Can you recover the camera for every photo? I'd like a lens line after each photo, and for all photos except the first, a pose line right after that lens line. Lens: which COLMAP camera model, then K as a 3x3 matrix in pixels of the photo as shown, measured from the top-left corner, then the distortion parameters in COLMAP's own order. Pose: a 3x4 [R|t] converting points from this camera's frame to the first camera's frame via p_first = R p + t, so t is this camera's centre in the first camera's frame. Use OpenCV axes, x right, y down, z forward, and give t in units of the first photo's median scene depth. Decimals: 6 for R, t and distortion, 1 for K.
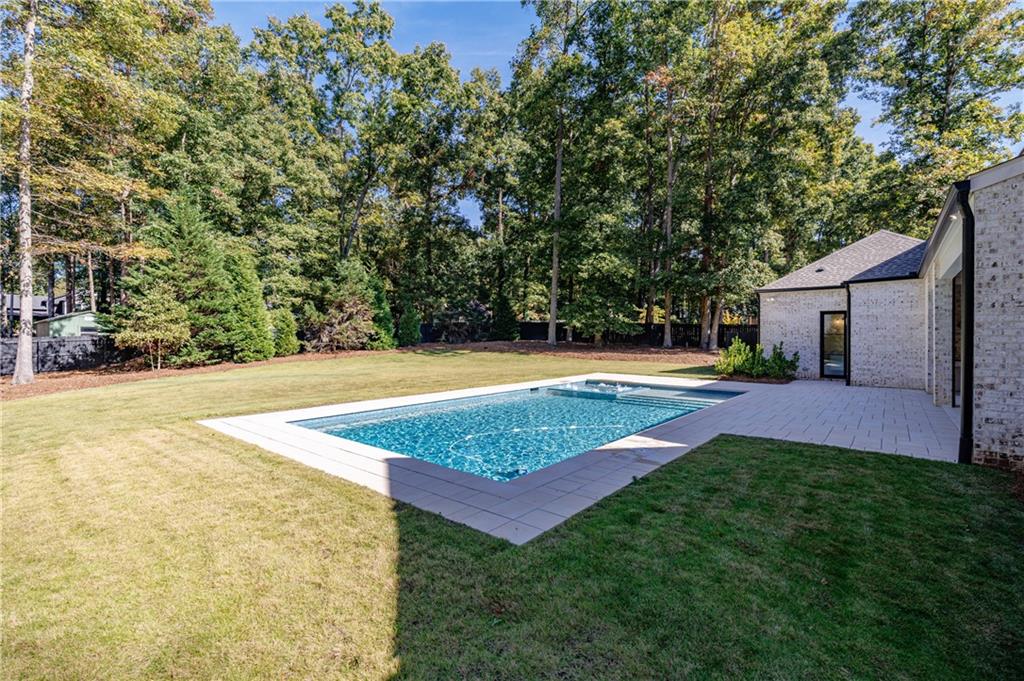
lens RADIAL K [[453.8, 0, 508.8], [0, 453.8, 335.0], [0, 0, 1]] dist [-0.002899, -0.000148]
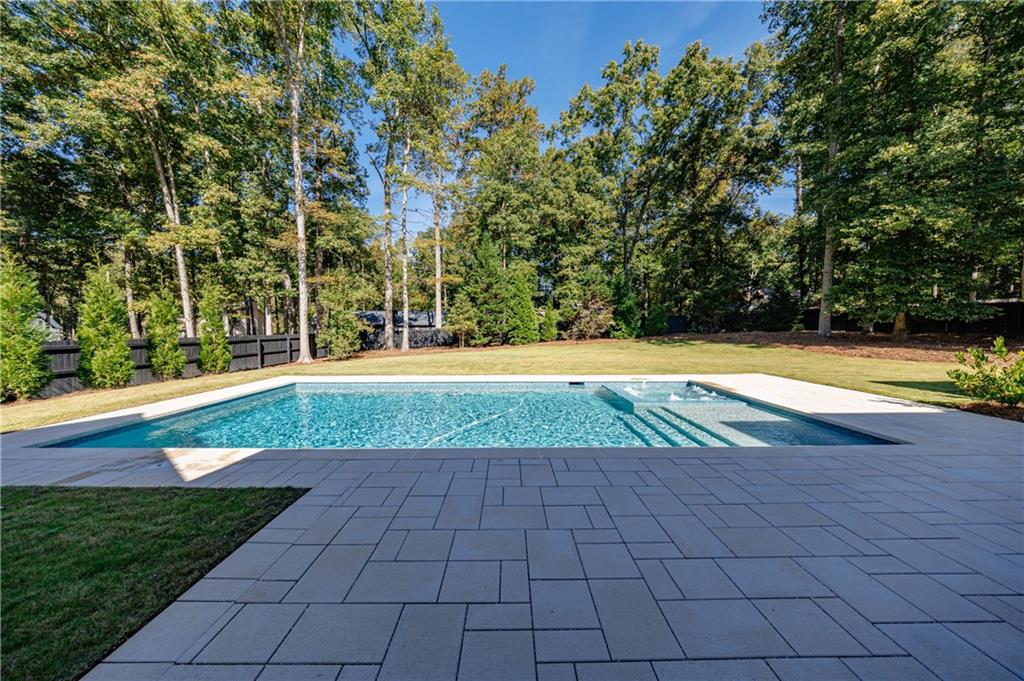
lens RADIAL K [[339.8, 0, 511.3], [0, 339.8, 338.5], [0, 0, 1]] dist [-0.005973, -0.000283]
pose [[0.646644, 0.016711, -0.762609, 0.229031], [0.008203, 0.999550, 0.028859, 0.005030], [0.762748, -0.024917, 0.646216, 0.221473]]
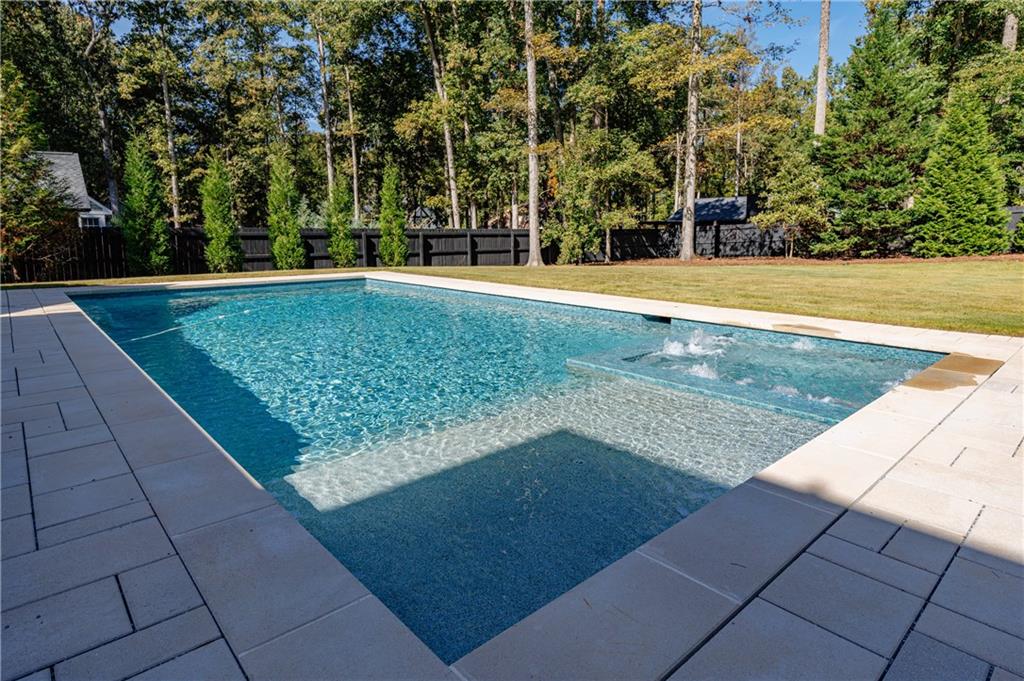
lens RADIAL K [[566.3, 0, 526.0], [0, 566.3, 305.7], [0, 0, 1]] dist [-0.010755, 0.007929]
pose [[-0.133162, 0.124884, -0.983195, 0.271547], [0.004145, 0.992091, 0.125453, 0.020507], [0.991086, 0.012630, -0.132627, 0.448481]]
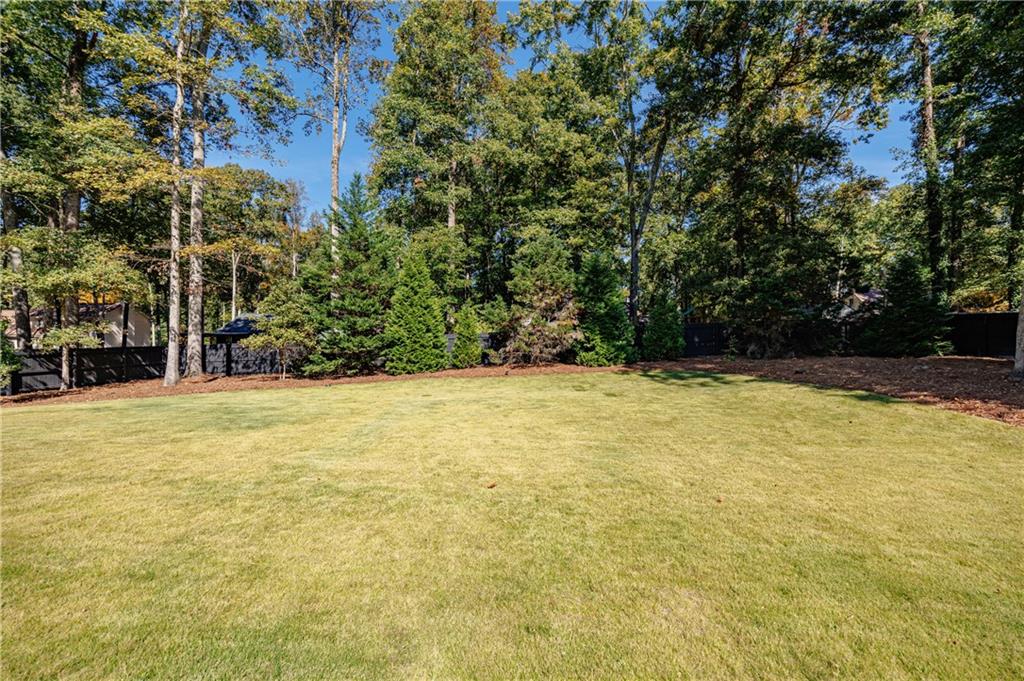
lens RADIAL K [[421.3, 0, 508.3], [0, 421.3, 340.6], [0, 0, 1]] dist [-0.014378, 0.000371]
pose [[0.605945, 0.004465, -0.795494, 0.122663], [-0.004822, 0.999986, 0.001940, -0.003028], [0.795492, 0.002660, 0.605958, 0.595347]]
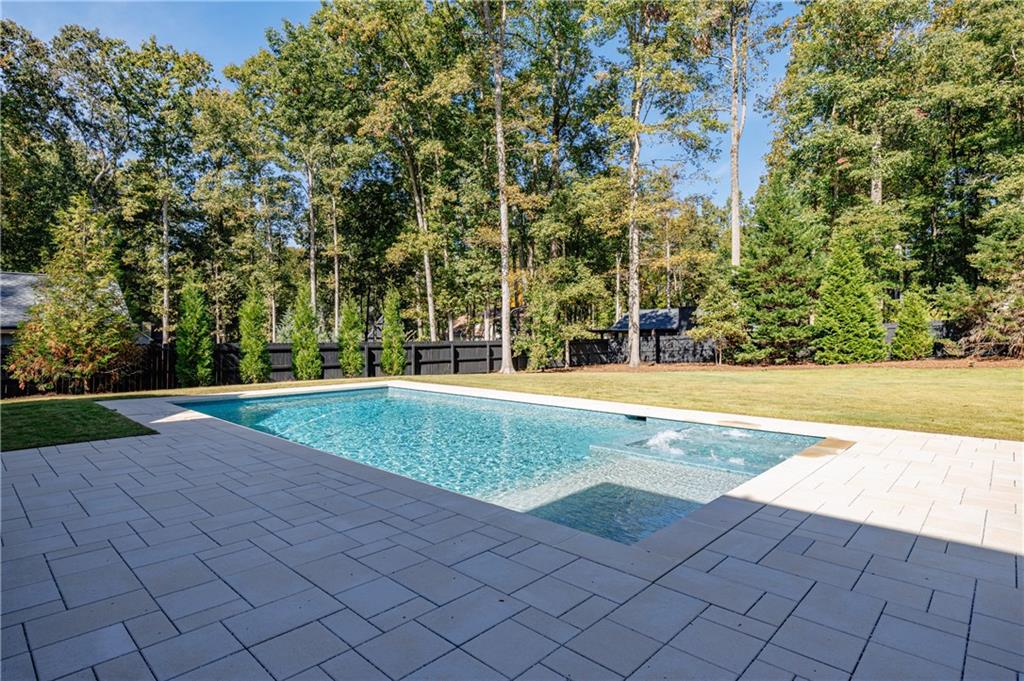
lens RADIAL K [[529.7, 0, 517.2], [0, 529.7, 333.6], [0, 0, 1]] dist [0.001072, -0.000431]
pose [[-0.057109, -0.007853, -0.998337, 0.350245], [0.004691, 0.999956, -0.008134, 0.008286], [0.998357, -0.005148, -0.057070, 0.419376]]
